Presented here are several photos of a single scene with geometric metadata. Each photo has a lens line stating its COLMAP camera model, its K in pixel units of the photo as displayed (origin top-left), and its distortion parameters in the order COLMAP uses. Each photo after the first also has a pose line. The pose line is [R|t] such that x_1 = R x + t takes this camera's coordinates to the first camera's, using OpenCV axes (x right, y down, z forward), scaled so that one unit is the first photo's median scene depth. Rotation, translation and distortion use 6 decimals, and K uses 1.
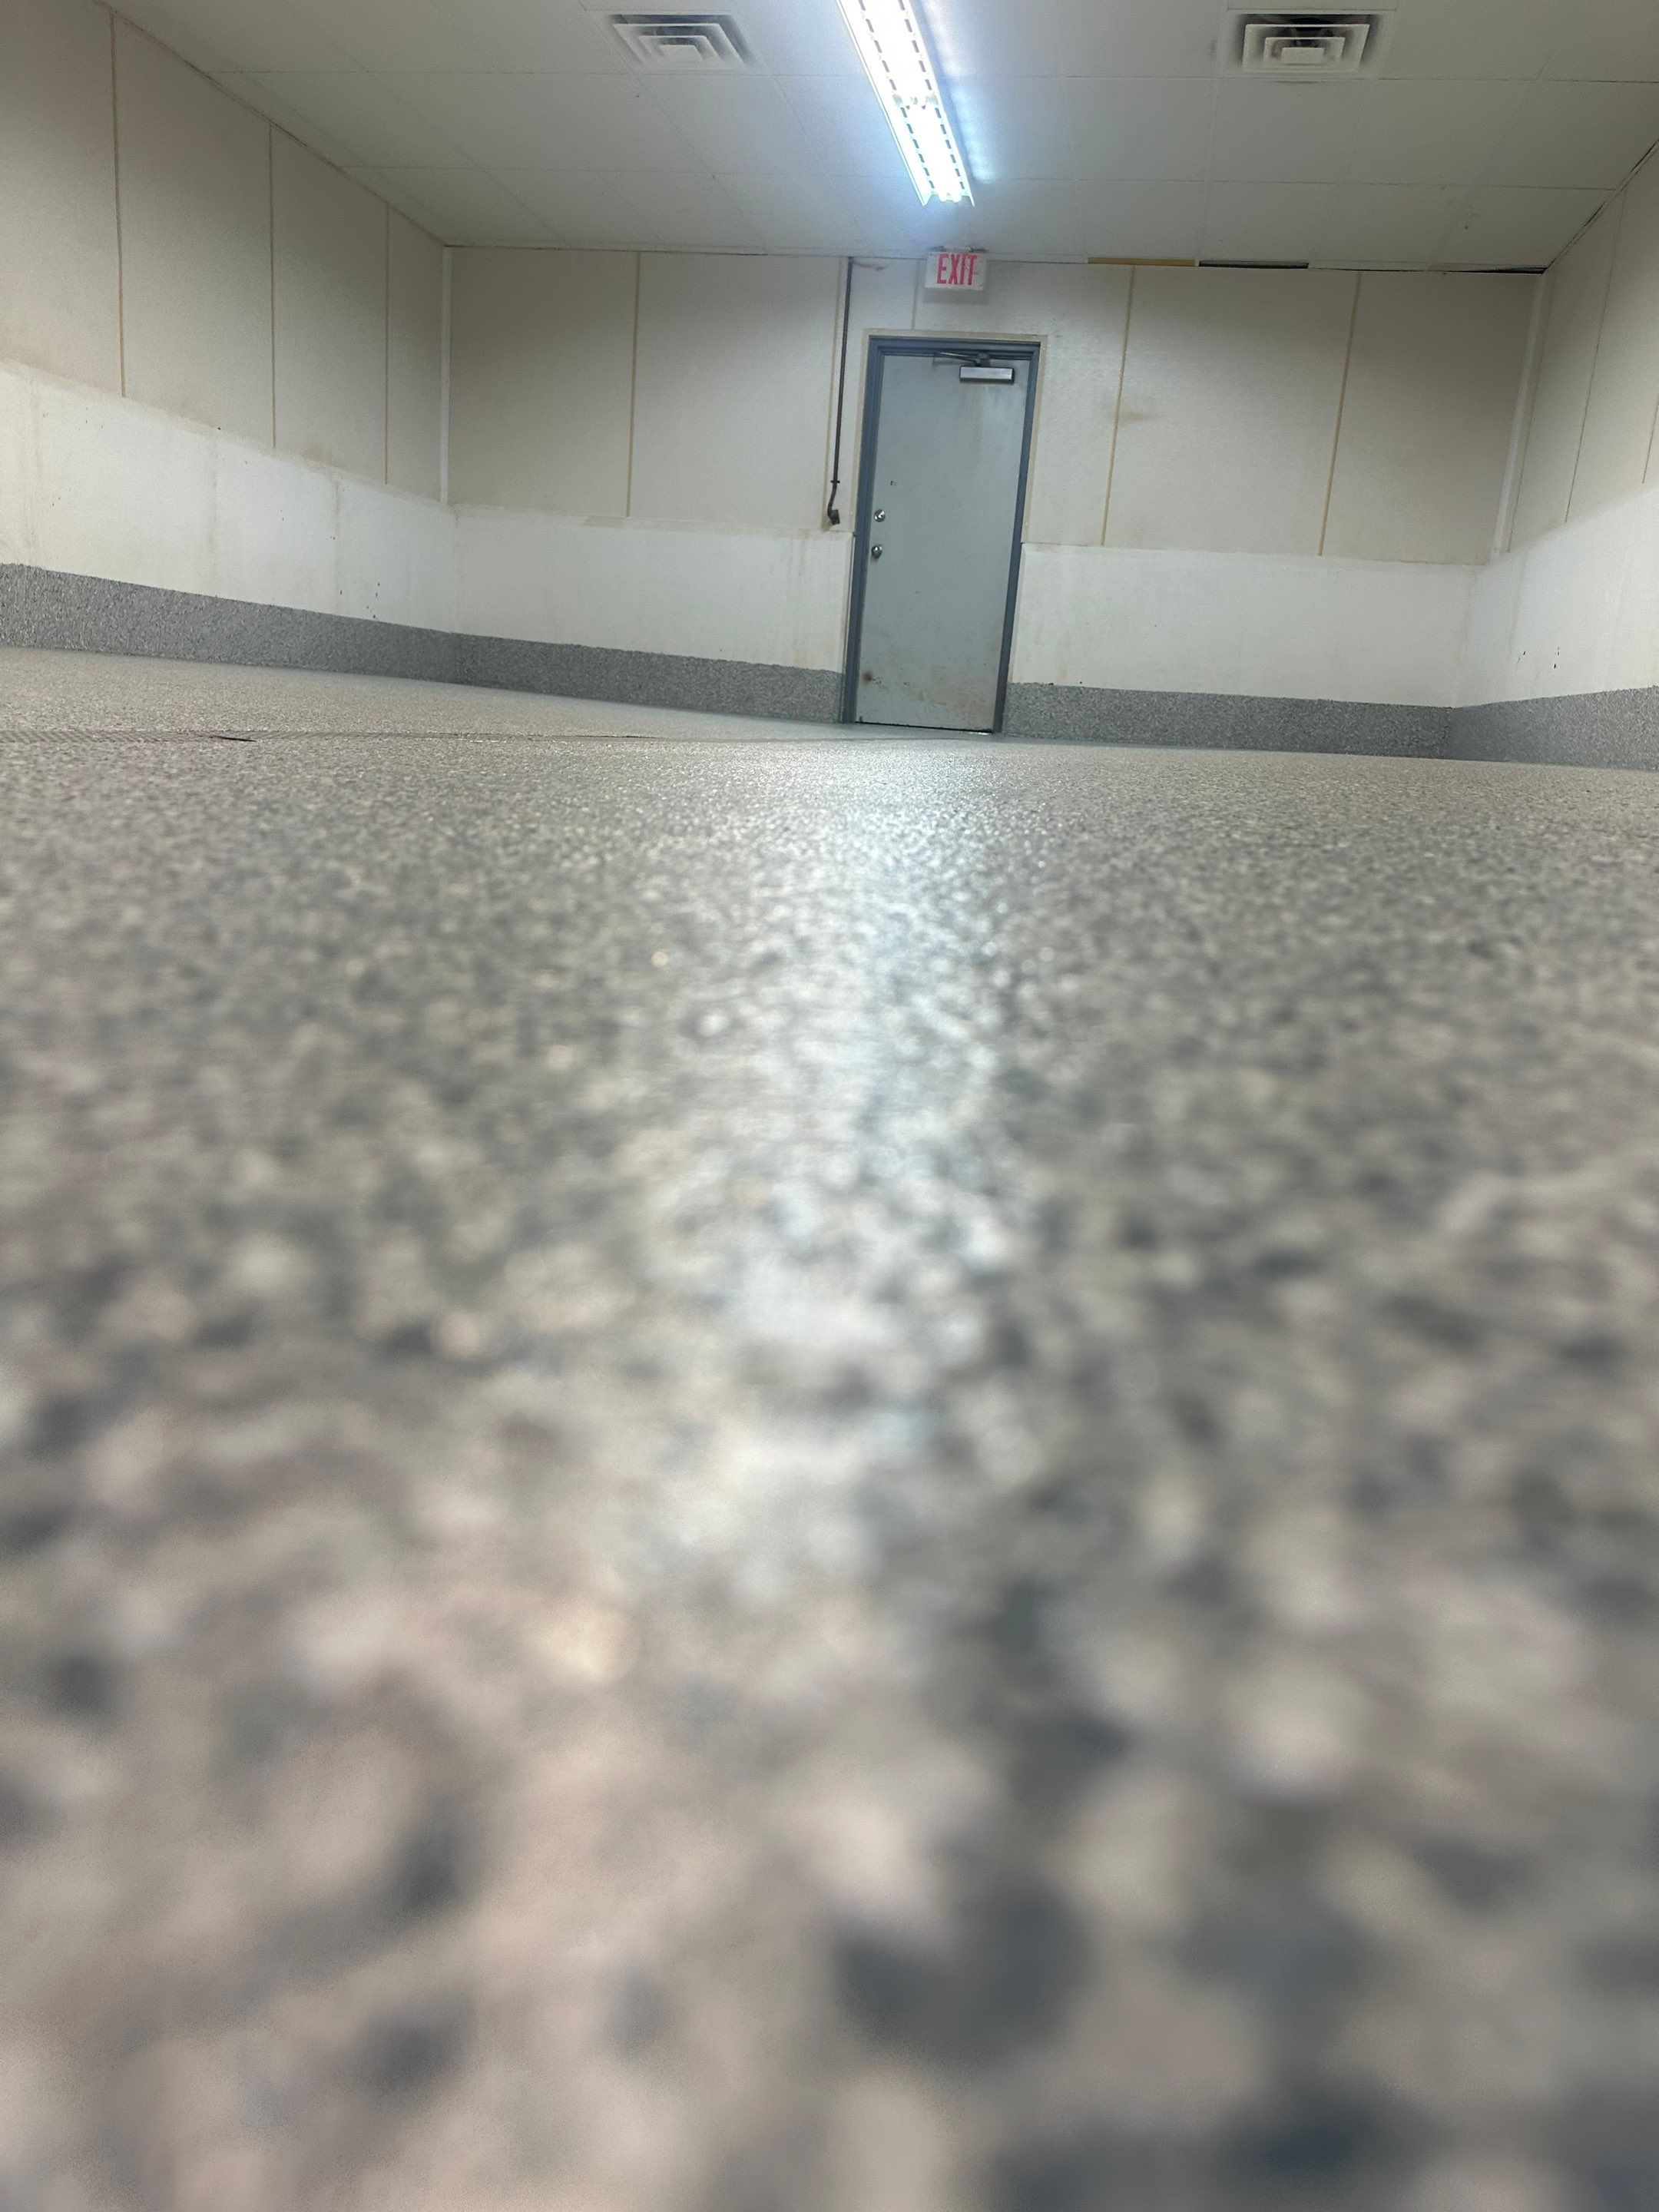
lens RADIAL K [[1541.5, 0, 821.9], [0, 1541.5, 1107.3], [0, 0, 1]] dist [0.065302, -0.016051]
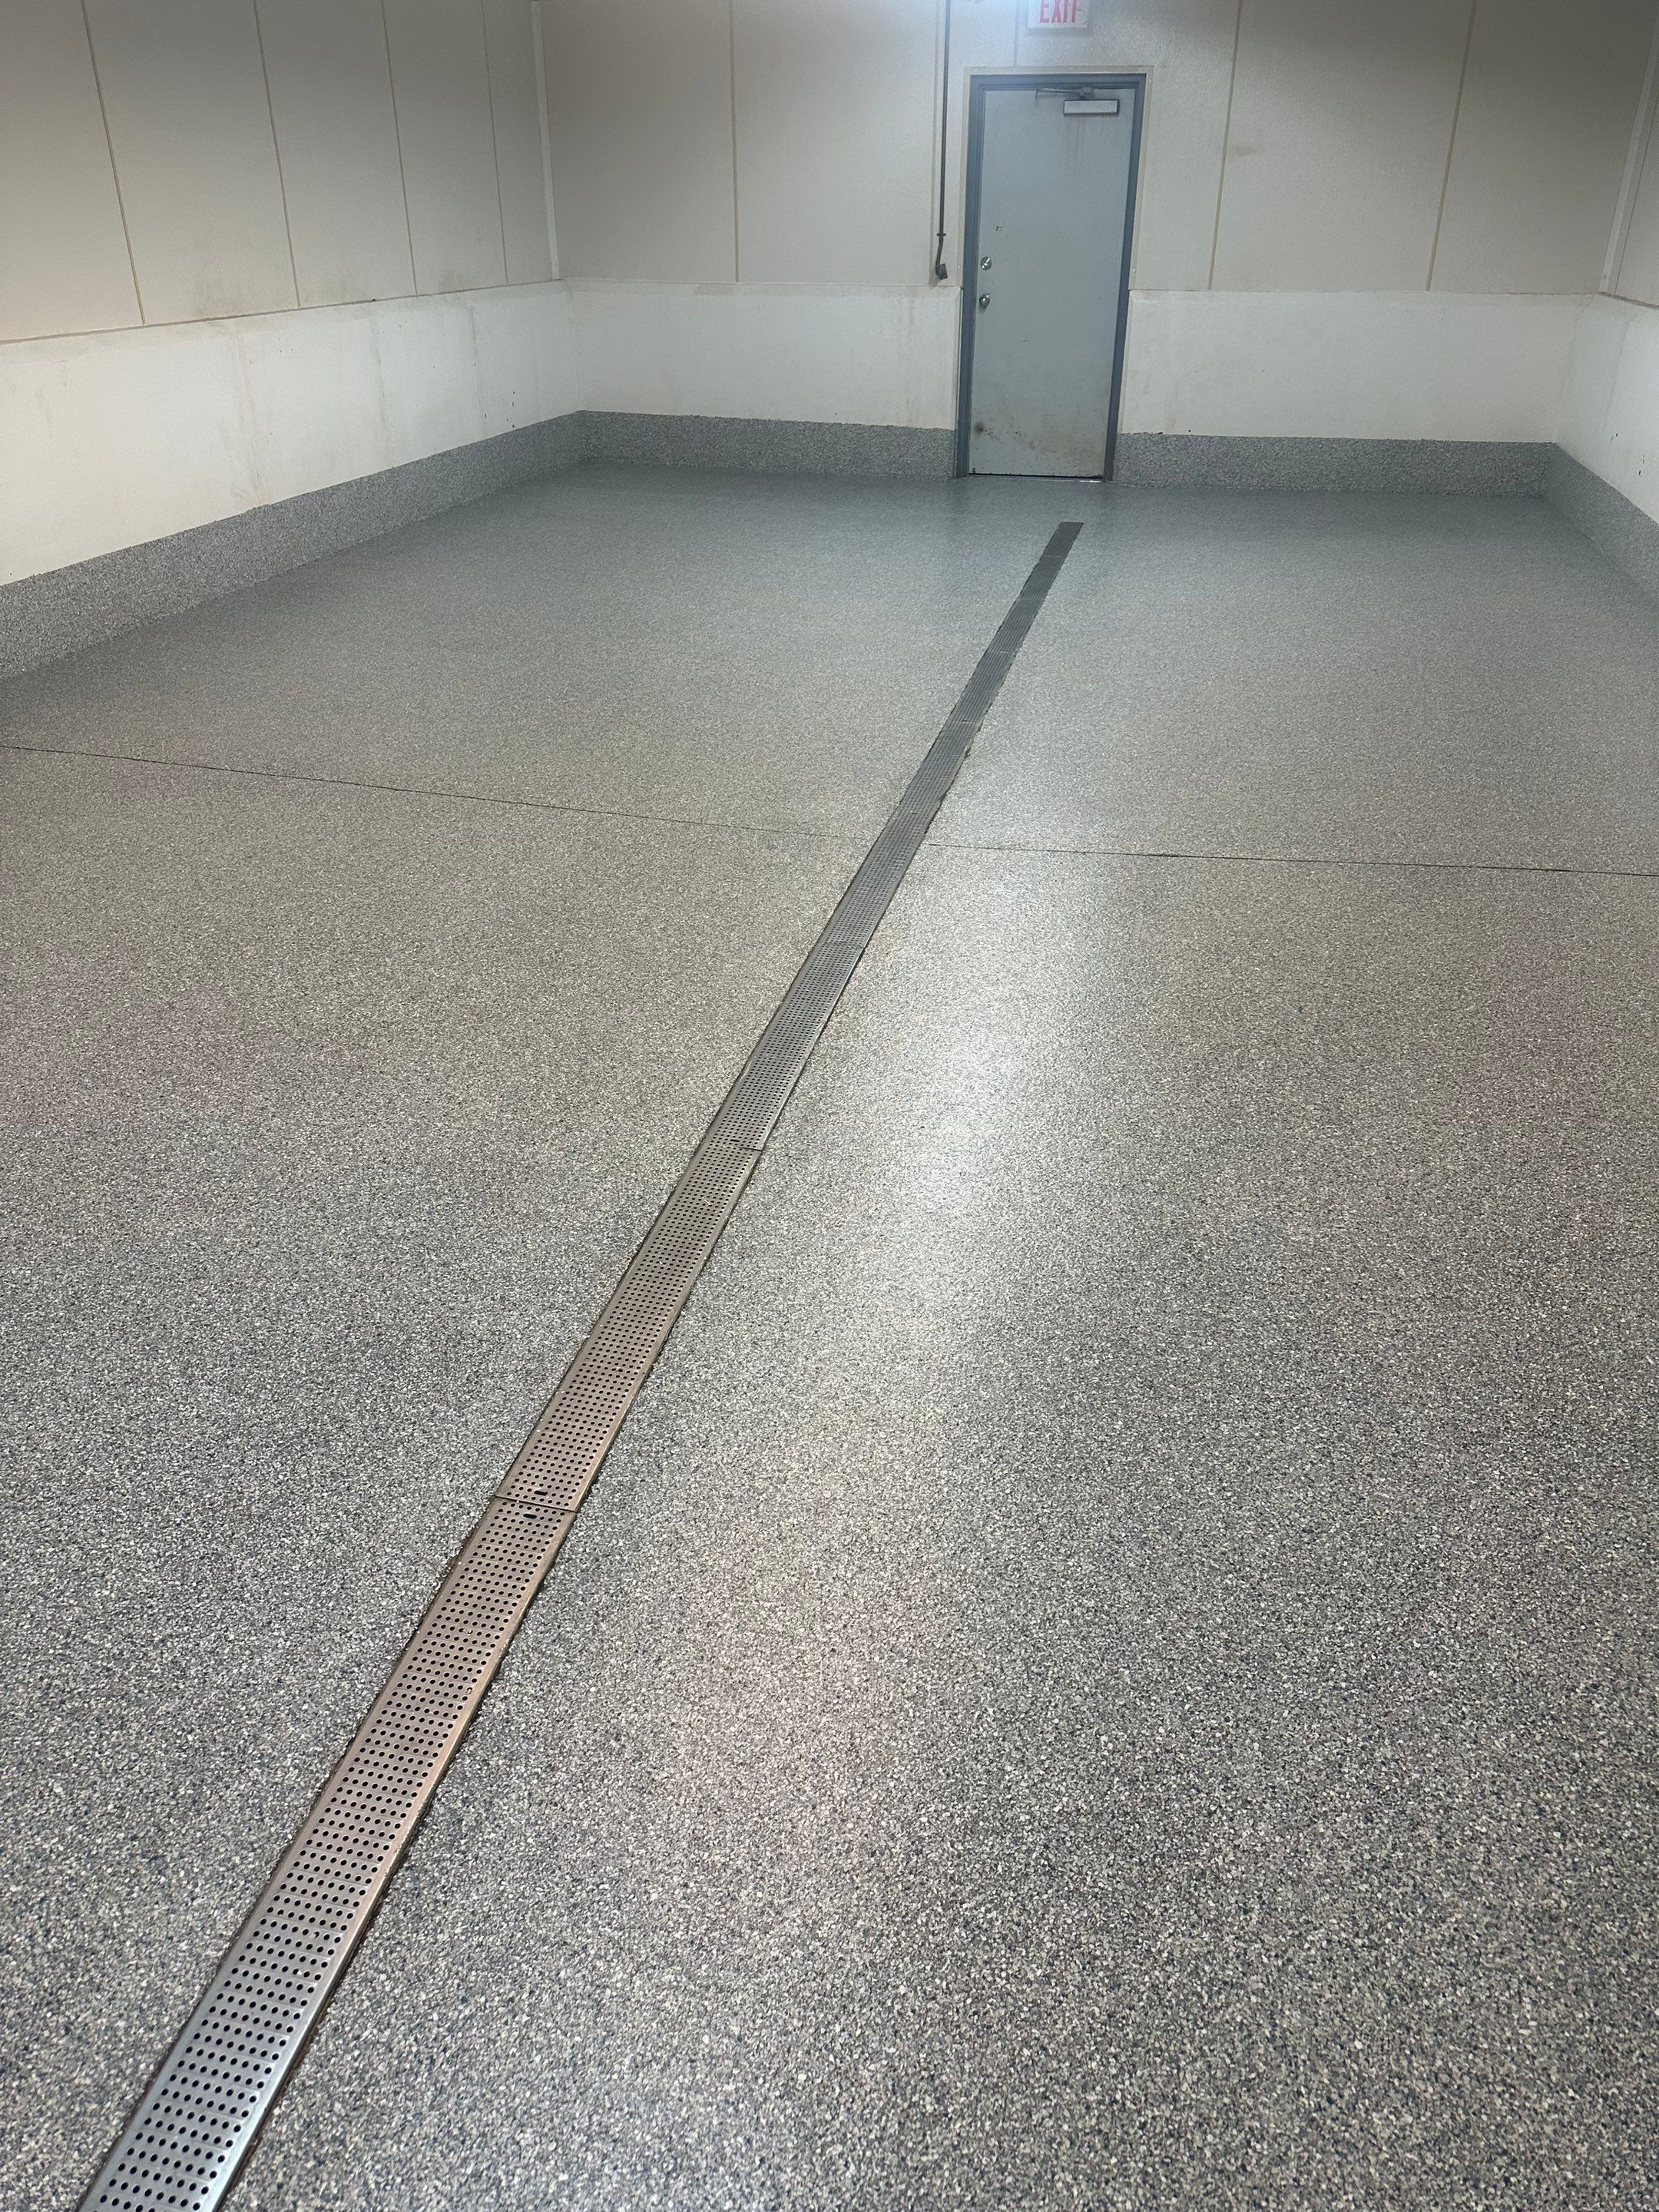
lens RADIAL K [[1556.3, 0, 830.0], [0, 1556.3, 1097.7], [0, 0, 1]] dist [0.043012, -0.048247]
pose [[0.996969, -0.050395, -0.059271, -0.031616], [0.064416, 0.961919, 0.265636, -0.141489], [0.043627, -0.268649, 0.962250, -0.130908]]
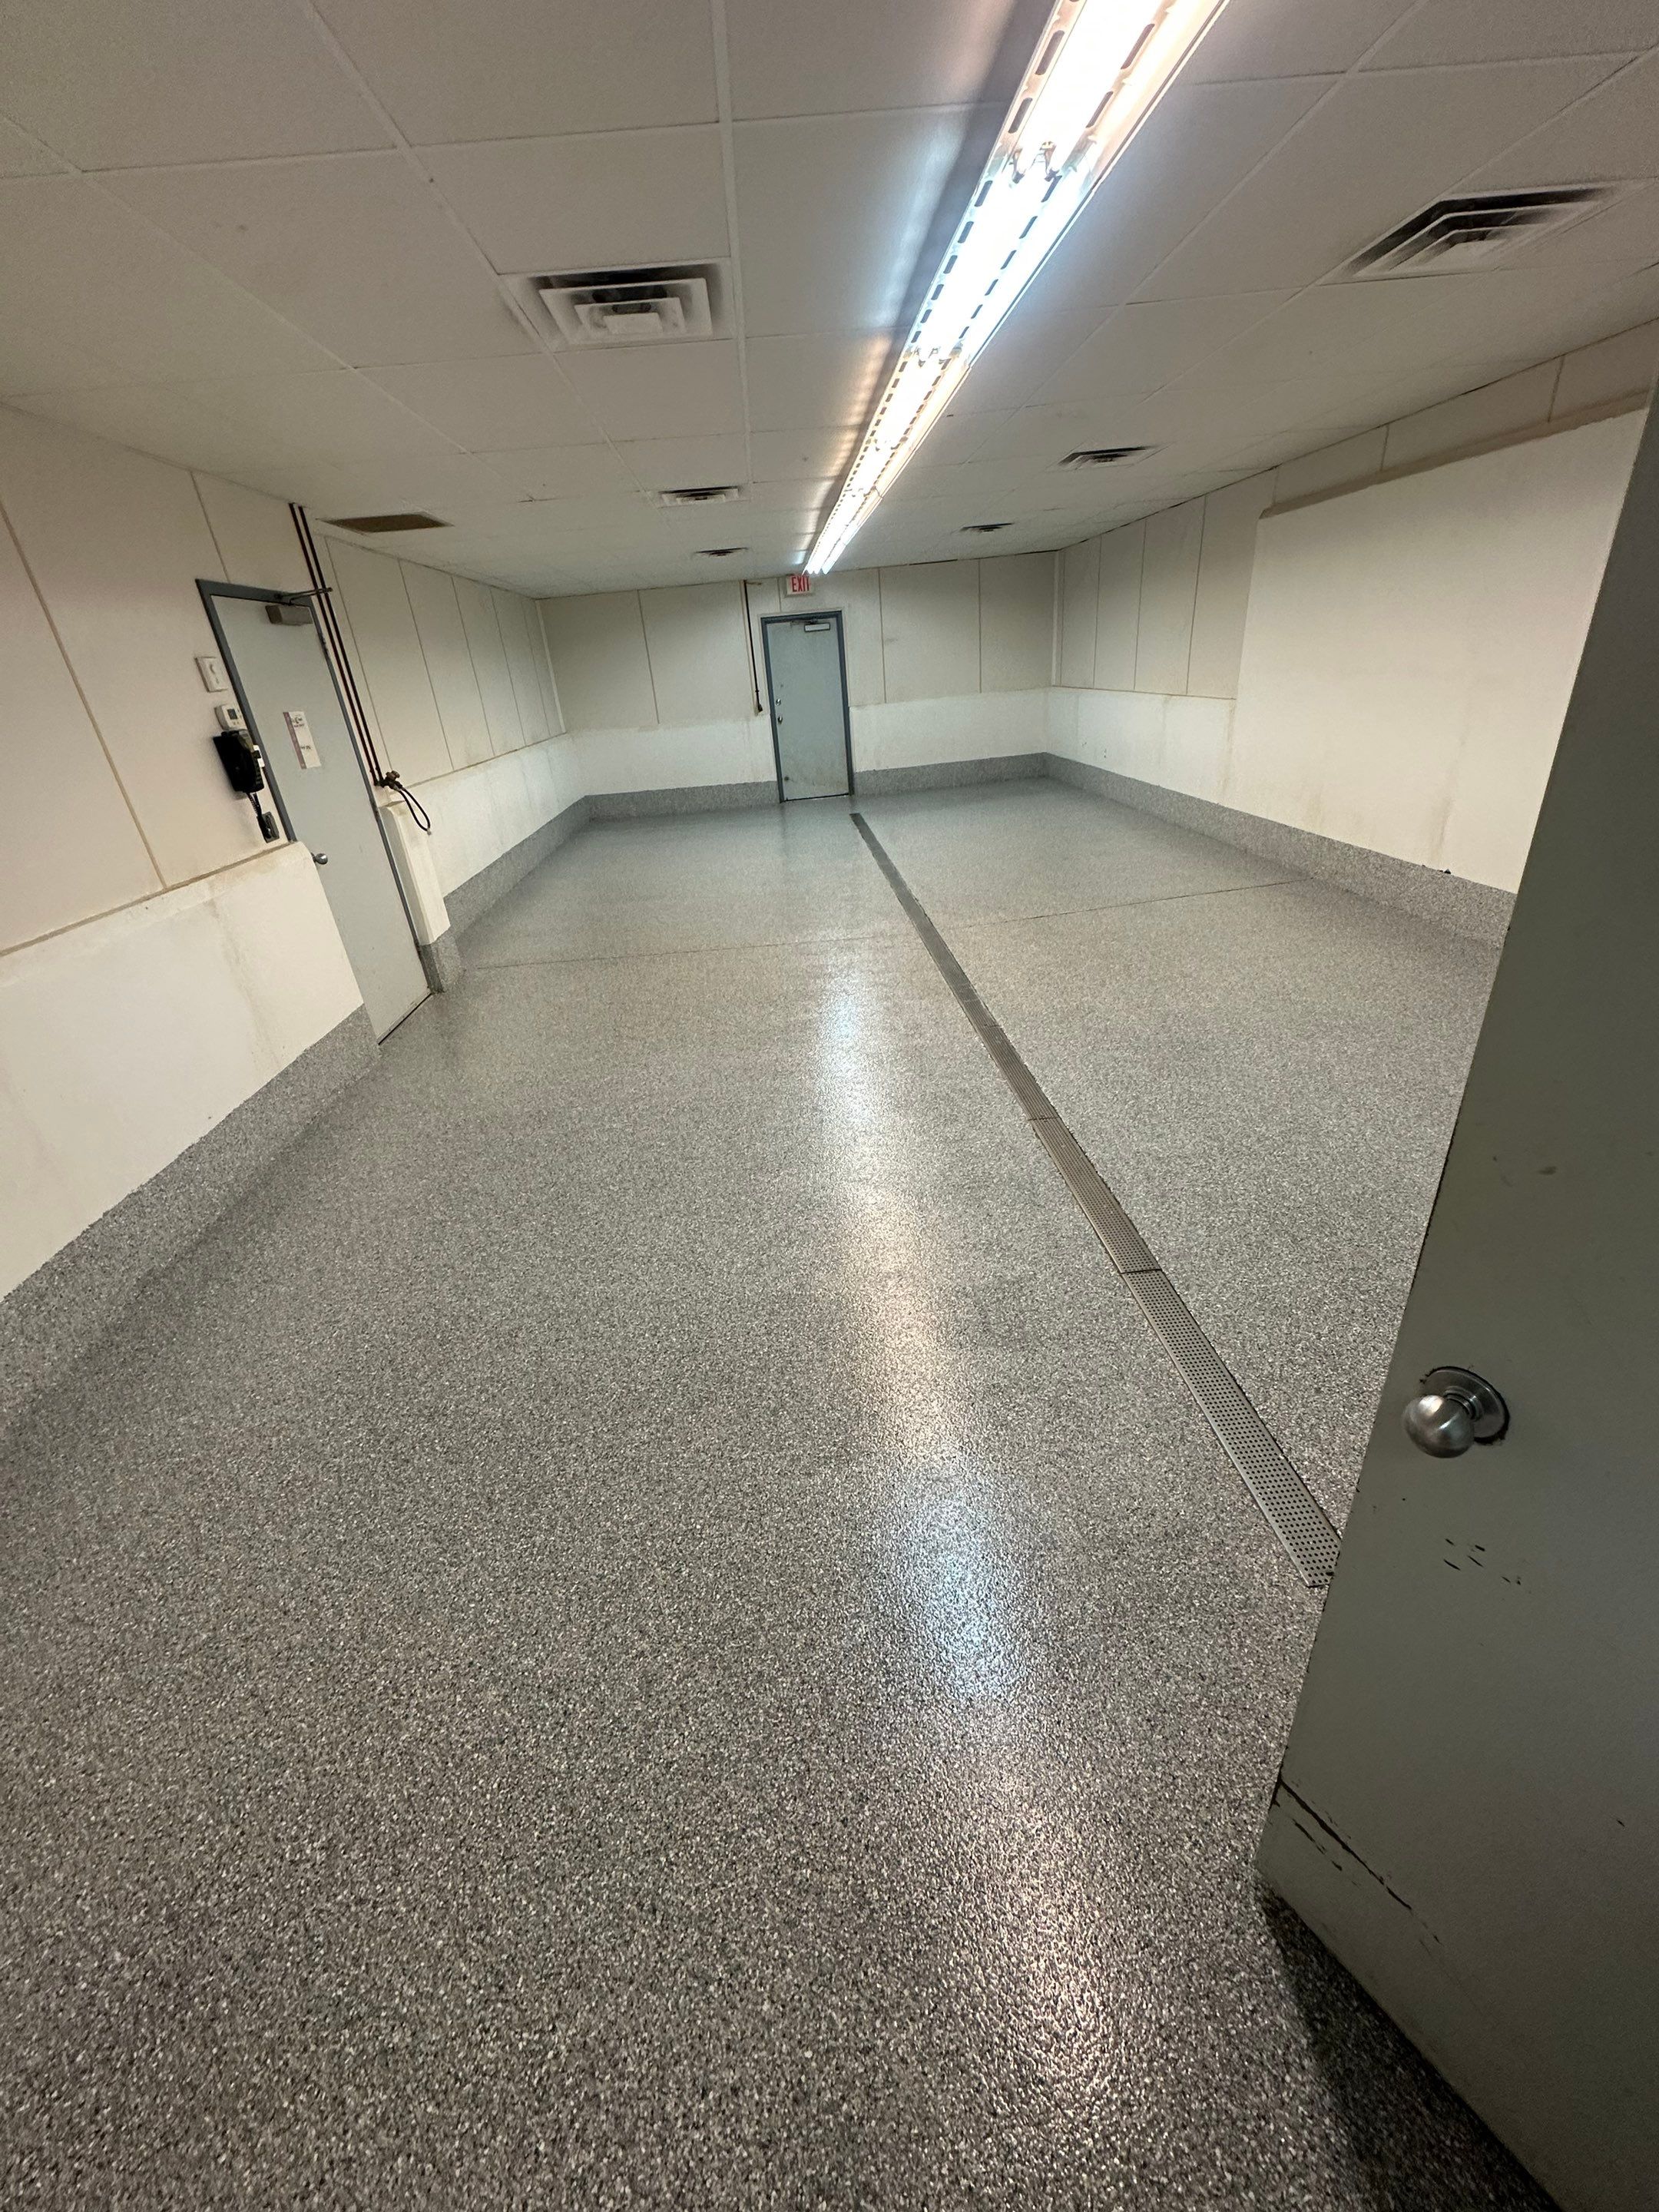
lens RADIAL K [[873.7, 0, 826.5], [0, 873.7, 1104.2], [0, 0, 1]] dist [-0.001490, 0.000680]
pose [[0.951241, -0.259969, 0.166004, -0.247697], [0.216956, 0.946471, 0.239003, -0.137235], [-0.219251, -0.191333, 0.956724, -0.260686]]
